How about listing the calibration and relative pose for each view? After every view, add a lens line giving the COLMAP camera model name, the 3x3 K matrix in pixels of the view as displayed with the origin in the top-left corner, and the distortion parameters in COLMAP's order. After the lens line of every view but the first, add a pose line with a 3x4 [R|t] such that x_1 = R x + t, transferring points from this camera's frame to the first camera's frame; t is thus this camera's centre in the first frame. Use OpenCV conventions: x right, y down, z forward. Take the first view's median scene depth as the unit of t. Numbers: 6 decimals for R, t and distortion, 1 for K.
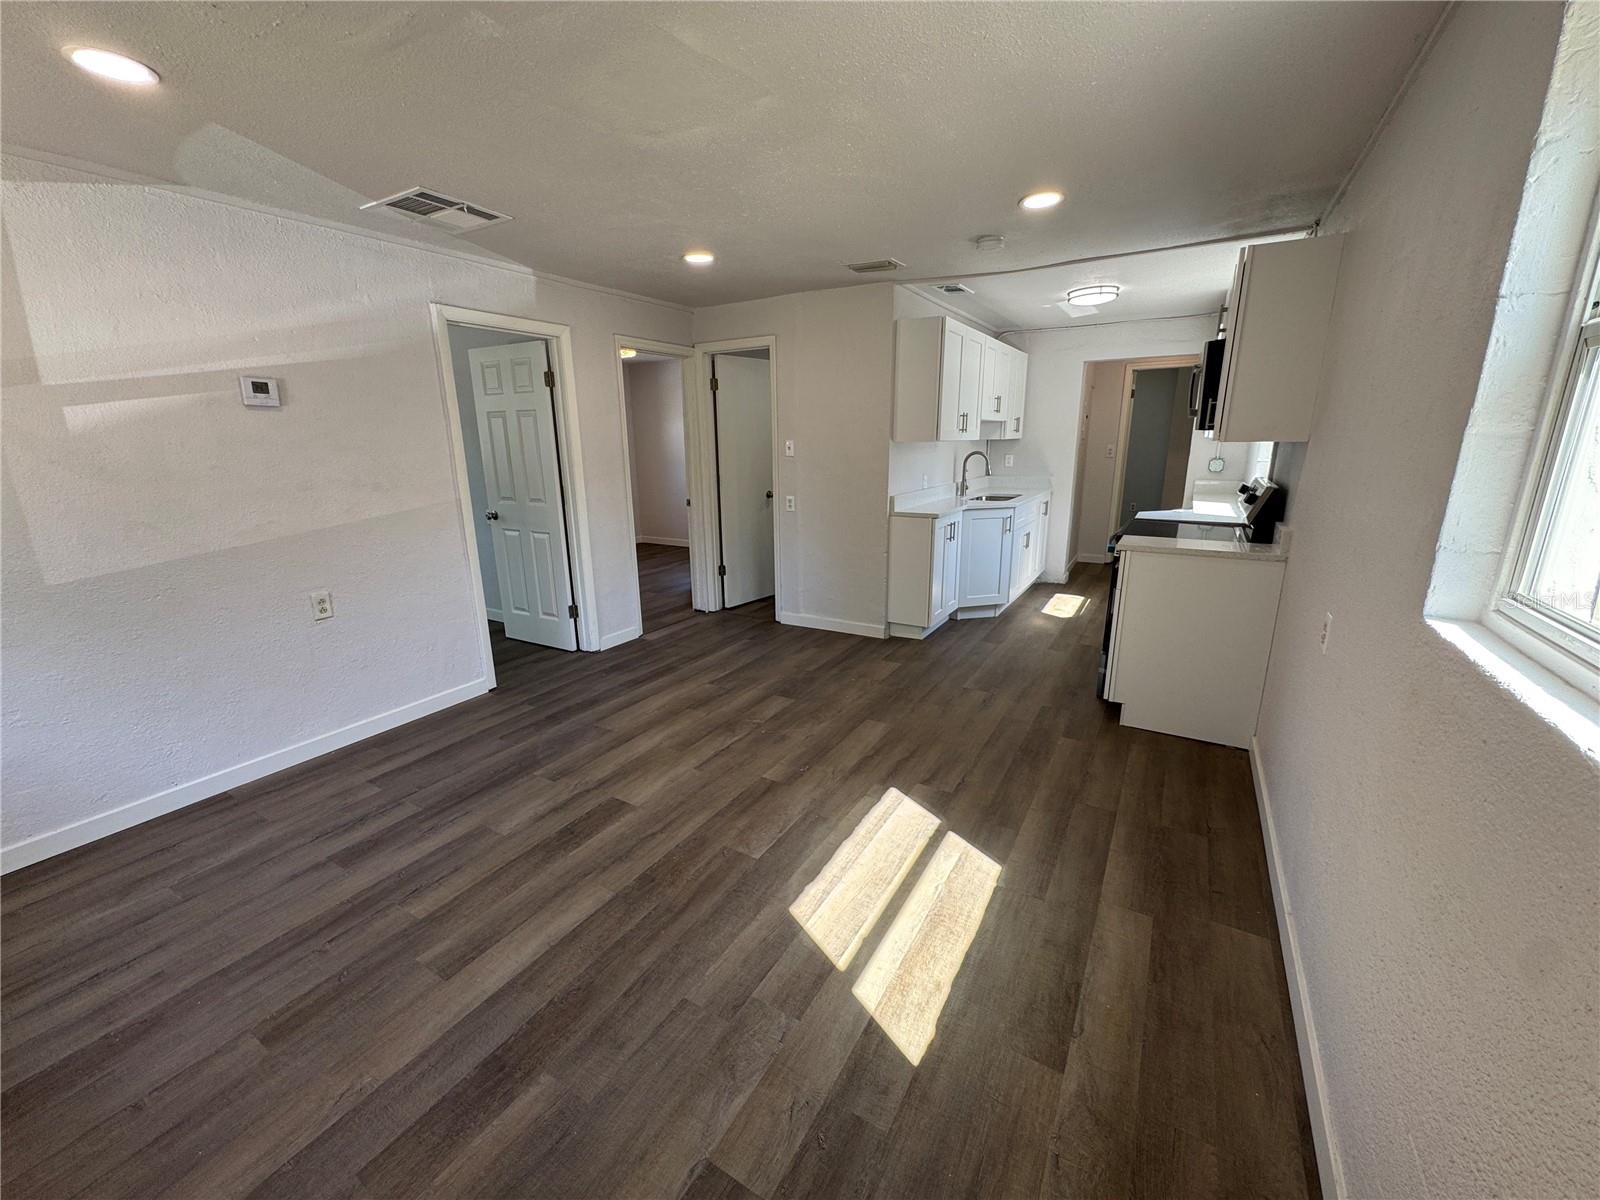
lens RADIAL K [[637.9, 0, 796.1], [0, 637.9, 613.6], [0, 0, 1]] dist [-0.002317, 0.000077]
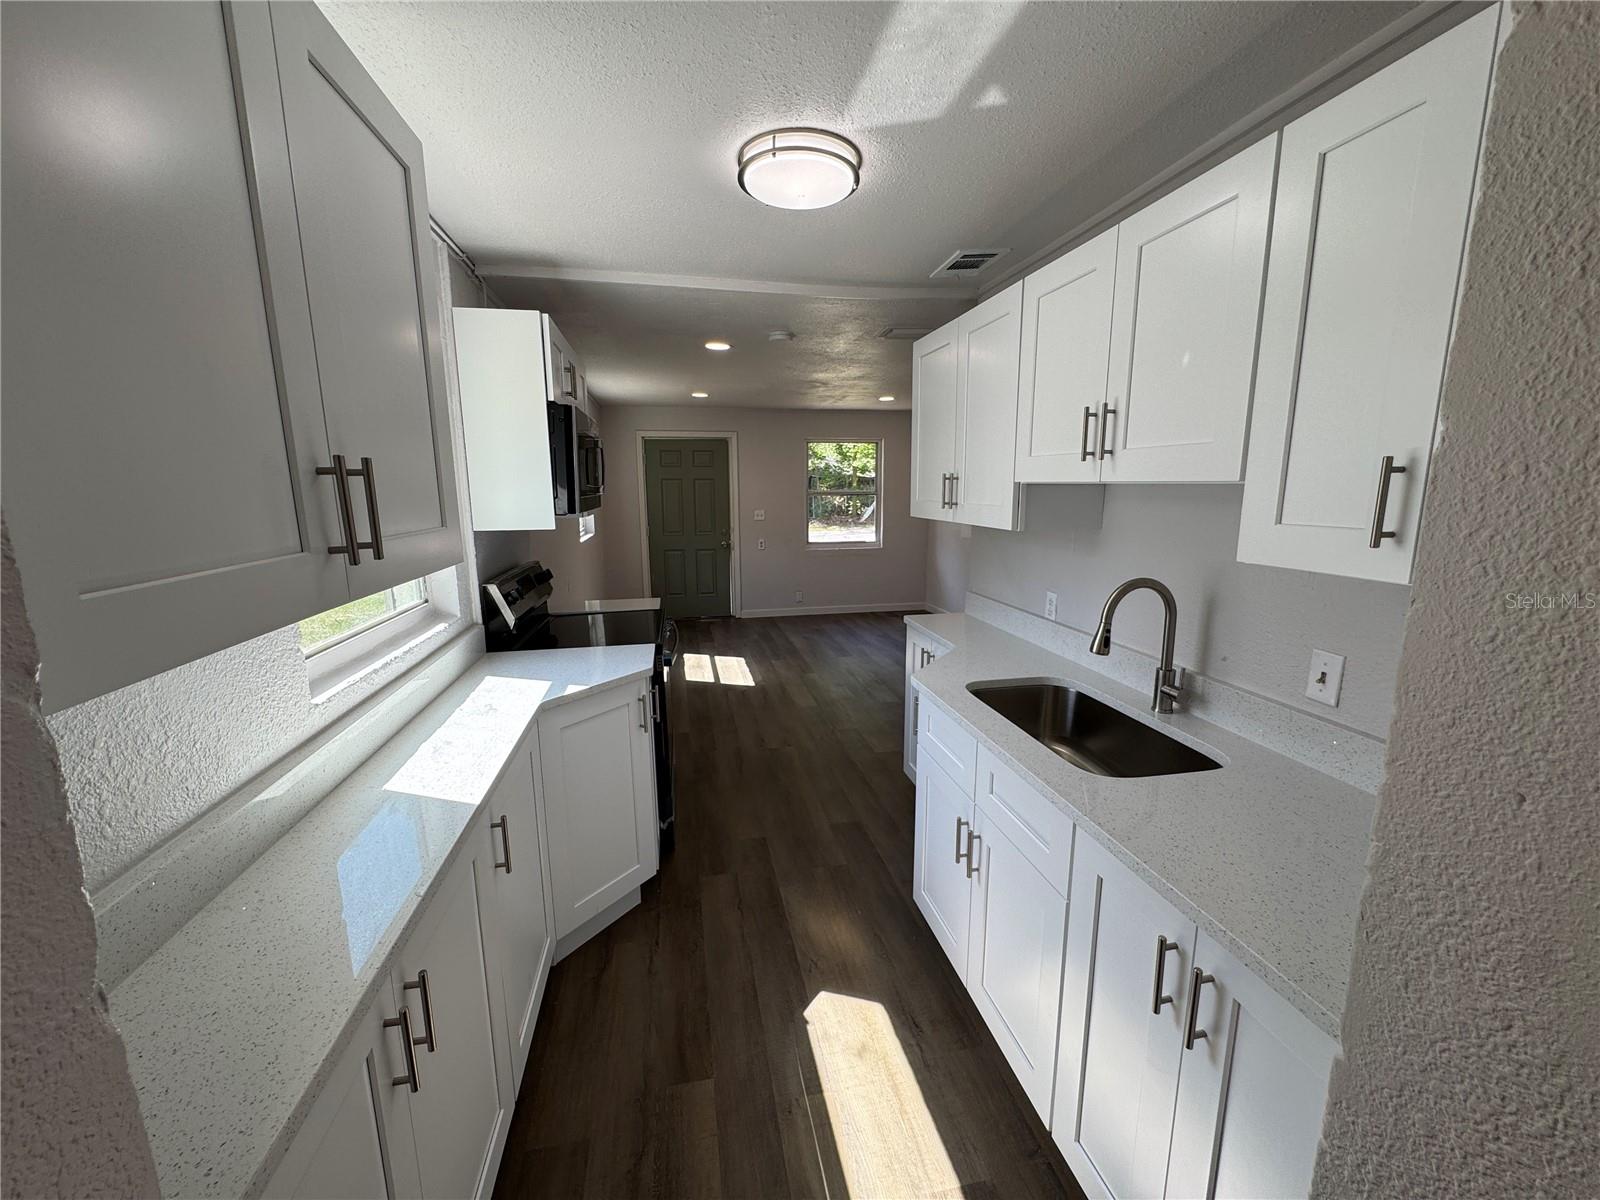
lens RADIAL K [[637.9, 0, 802.4], [0, 637.9, 599.8], [0, 0, 1]] dist [-0.002317, 0.000077]
pose [[-0.740469, 0.137171, -0.657944, 1.210513], [-0.165945, 0.911327, 0.376756, -0.662439], [0.651282, 0.388158, -0.652047, 2.153992]]
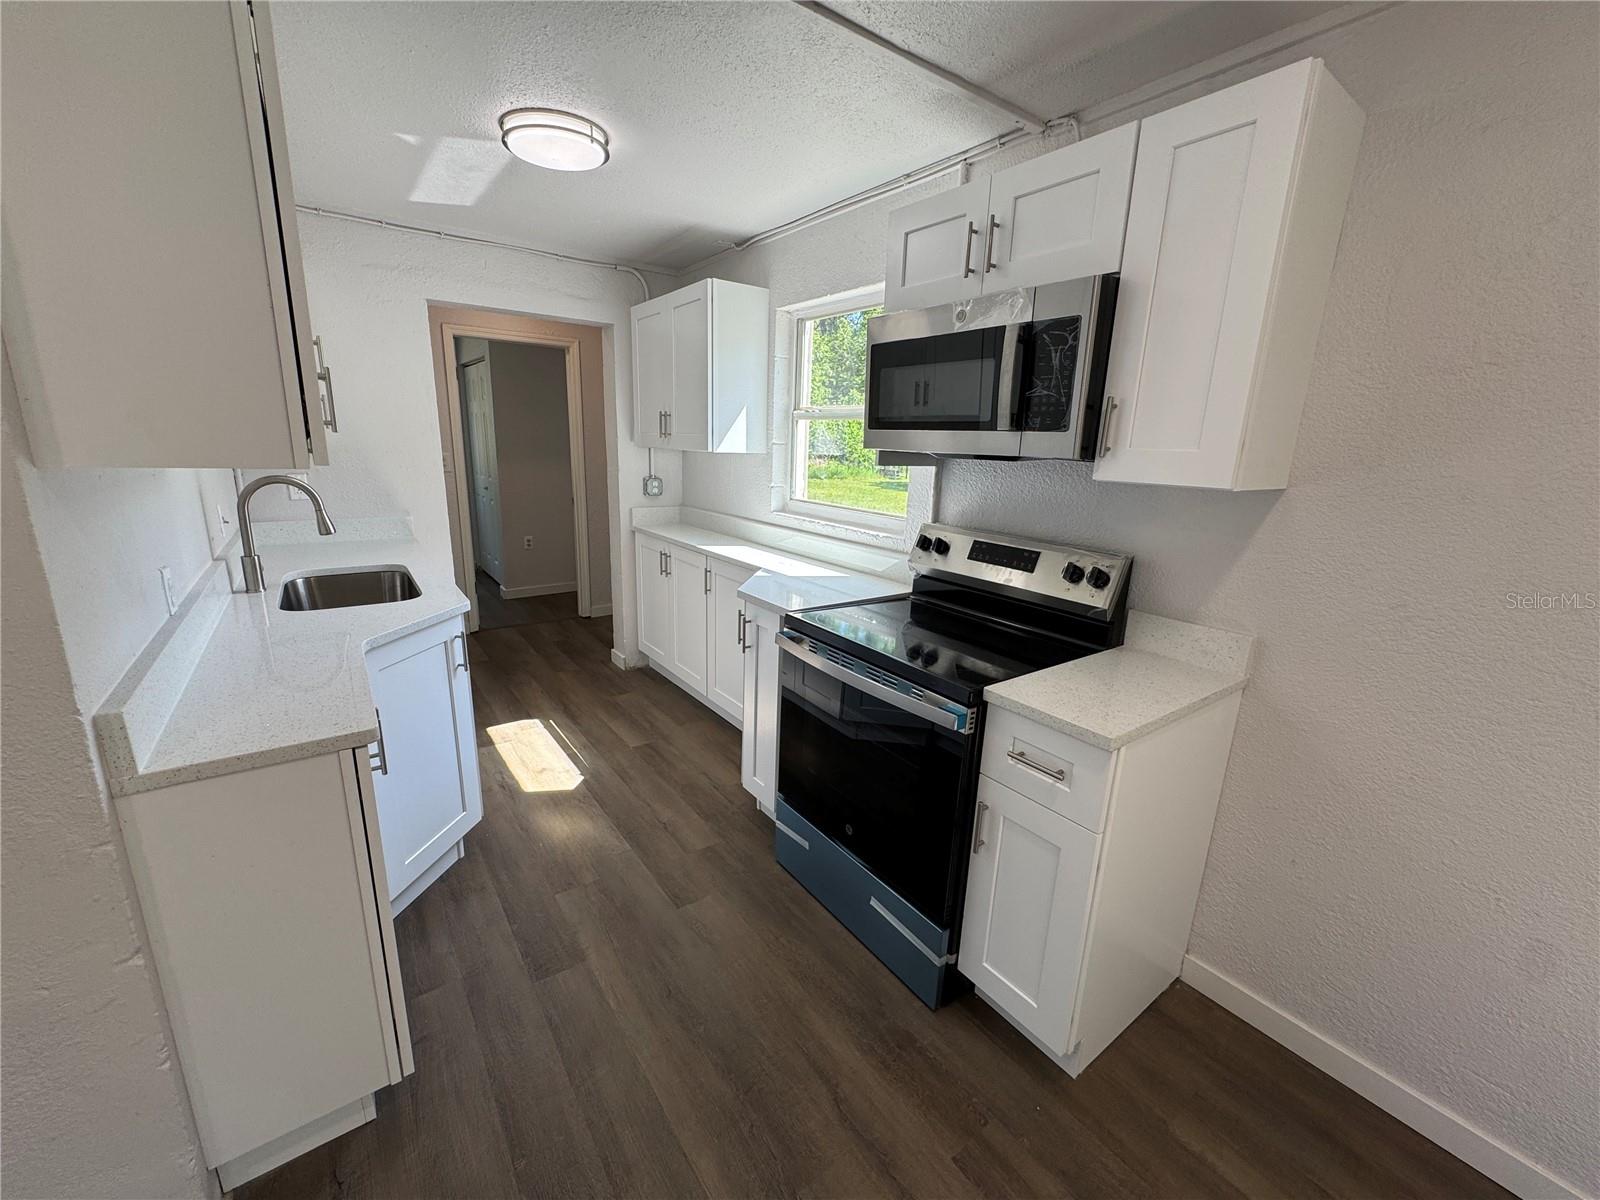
lens RADIAL K [[637.9, 0, 797.9], [0, 637.9, 600.0], [0, 0, 1]] dist [-0.002317, 0.000077]
pose [[0.389305, -0.201950, 0.898698, 0.088019], [0.212205, 0.969089, 0.125843, -0.323397], [-0.896332, 0.141717, 0.420126, 1.102104]]
